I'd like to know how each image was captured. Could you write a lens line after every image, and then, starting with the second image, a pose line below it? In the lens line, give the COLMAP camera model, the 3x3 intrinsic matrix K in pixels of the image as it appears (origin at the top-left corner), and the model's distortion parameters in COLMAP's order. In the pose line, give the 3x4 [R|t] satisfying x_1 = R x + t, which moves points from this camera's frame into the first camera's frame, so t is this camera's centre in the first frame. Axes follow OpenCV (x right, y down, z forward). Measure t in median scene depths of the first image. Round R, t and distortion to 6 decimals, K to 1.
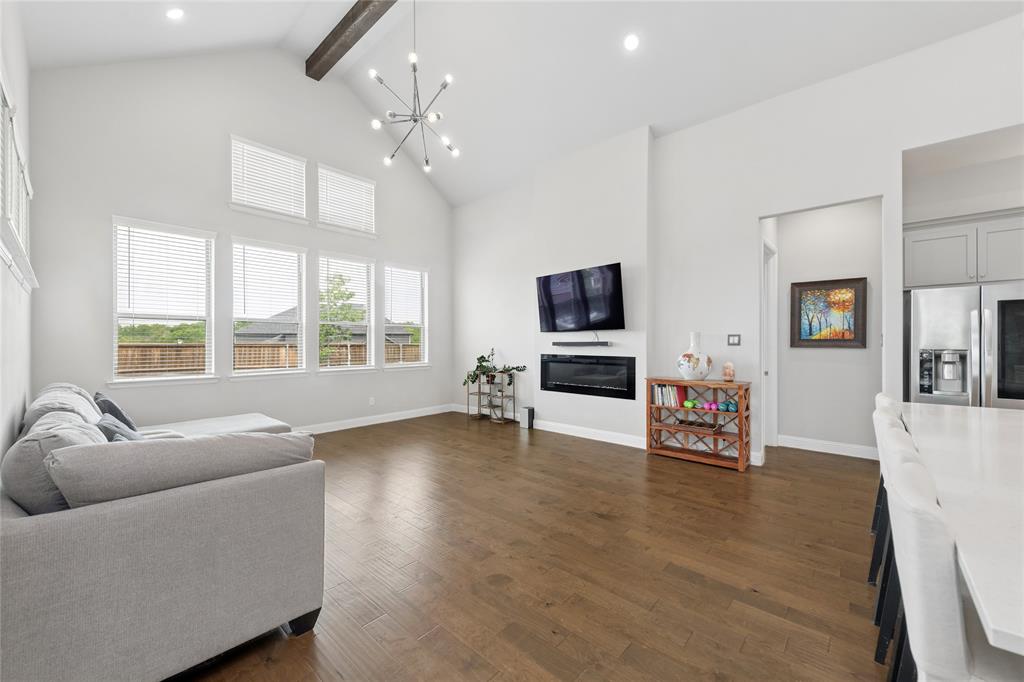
lens RADIAL K [[403.7, 0, 512.8], [0, 403.7, 343.3], [0, 0, 1]] dist [0.006604, 0.000027]
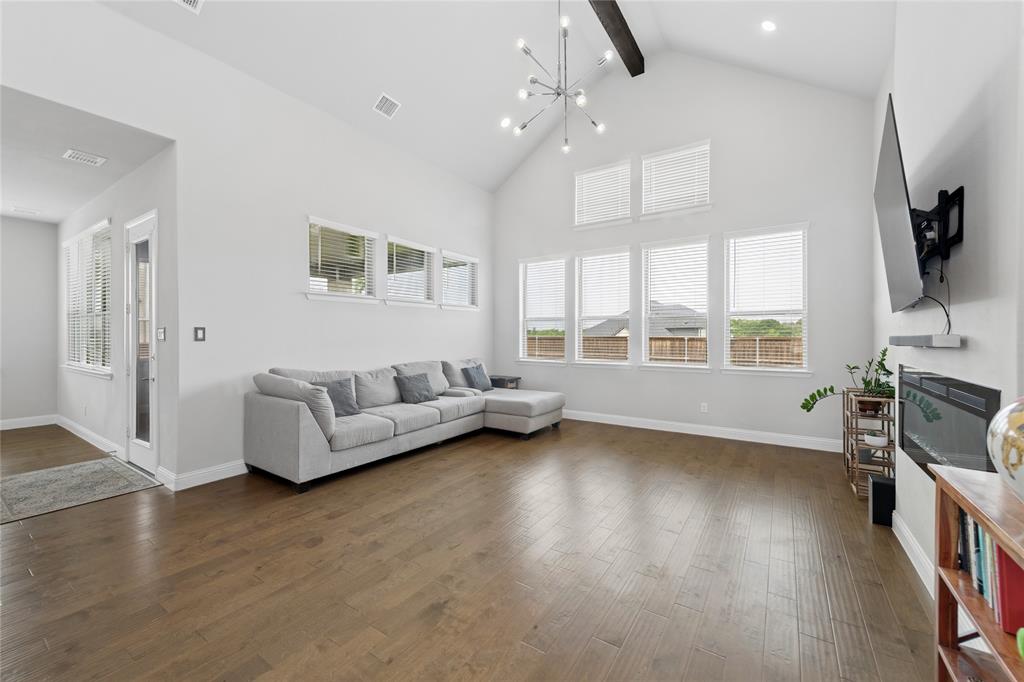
lens RADIAL K [[403.7, 0, 506.5], [0, 403.7, 336.0], [0, 0, 1]] dist [0.006604, 0.000027]
pose [[0.131435, -0.000178, -0.991325, 0.595836], [-0.001882, 0.999998, -0.000429, -0.003357], [0.991323, 0.001922, 0.131434, 0.699320]]
